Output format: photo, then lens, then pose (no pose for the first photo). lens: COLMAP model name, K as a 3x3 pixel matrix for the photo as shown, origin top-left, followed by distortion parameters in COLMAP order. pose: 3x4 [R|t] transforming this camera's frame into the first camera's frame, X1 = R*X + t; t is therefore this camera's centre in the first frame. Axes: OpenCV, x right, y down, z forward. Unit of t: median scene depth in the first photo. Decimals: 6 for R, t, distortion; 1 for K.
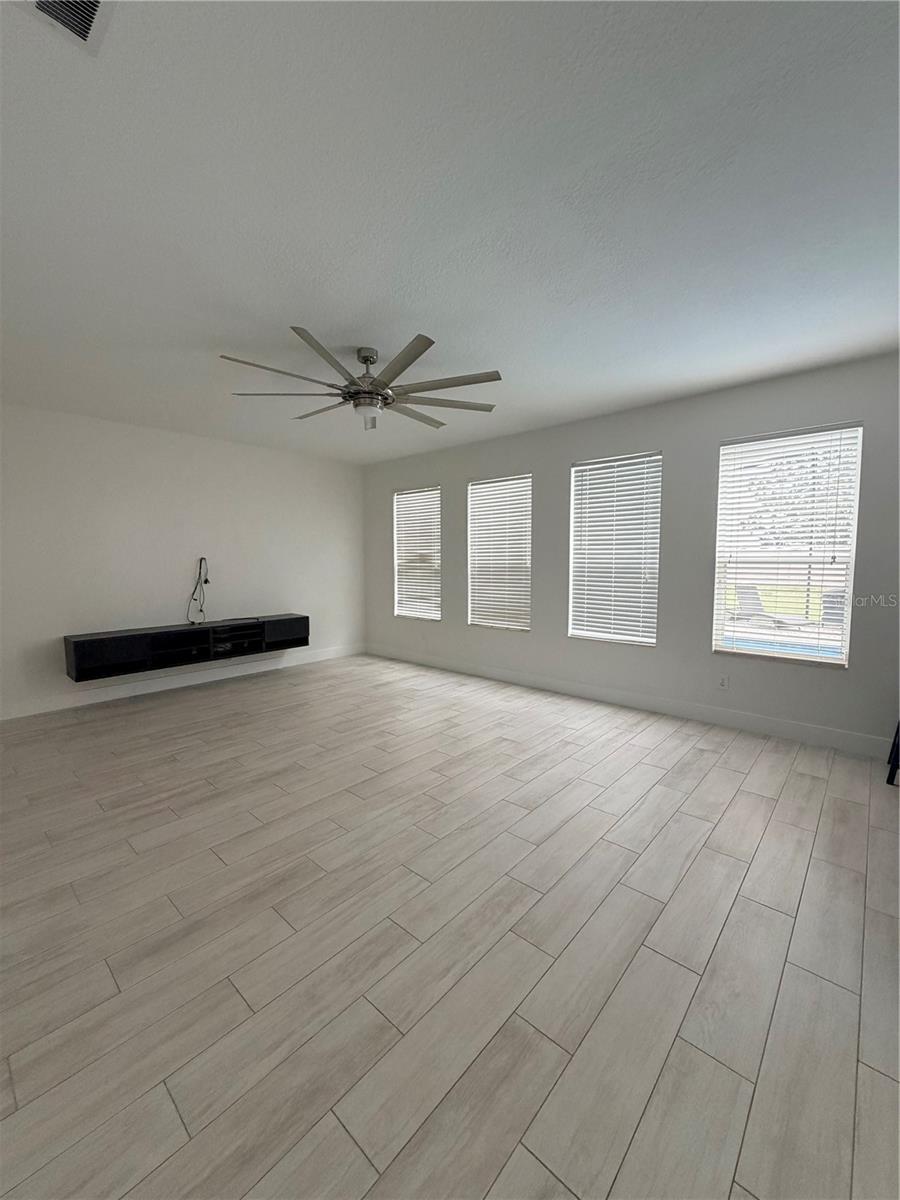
lens RADIAL K [[478.3, 0, 449.9], [0, 478.3, 600.1], [0, 0, 1]] dist [-0.001138, 0.000517]
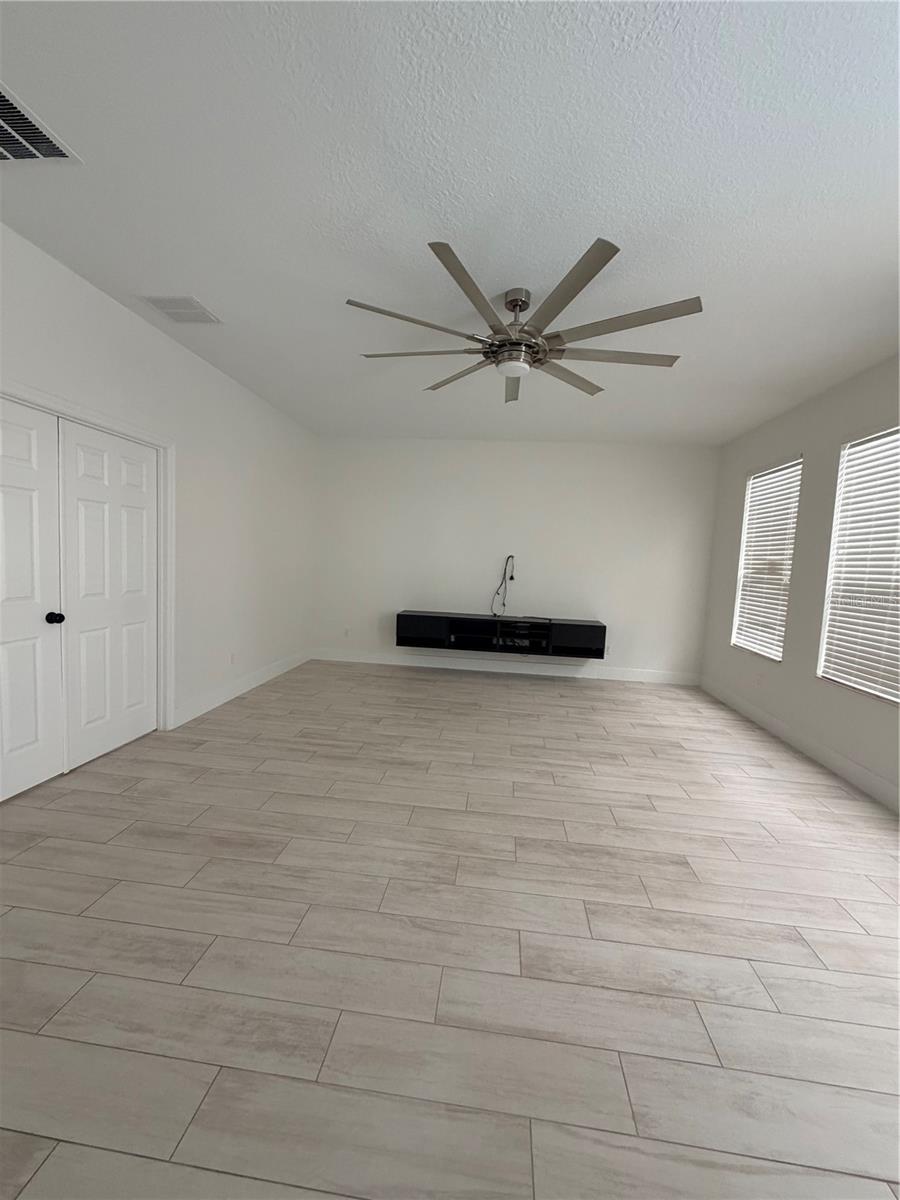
lens RADIAL K [[478.3, 0, 448.6], [0, 478.3, 598.4], [0, 0, 1]] dist [-0.001138, 0.000517]
pose [[0.582076, 0.097531, -0.807264, 0.350779], [-0.120754, 0.992141, 0.032798, -0.016173], [0.804118, 0.078389, 0.589278, 0.352403]]
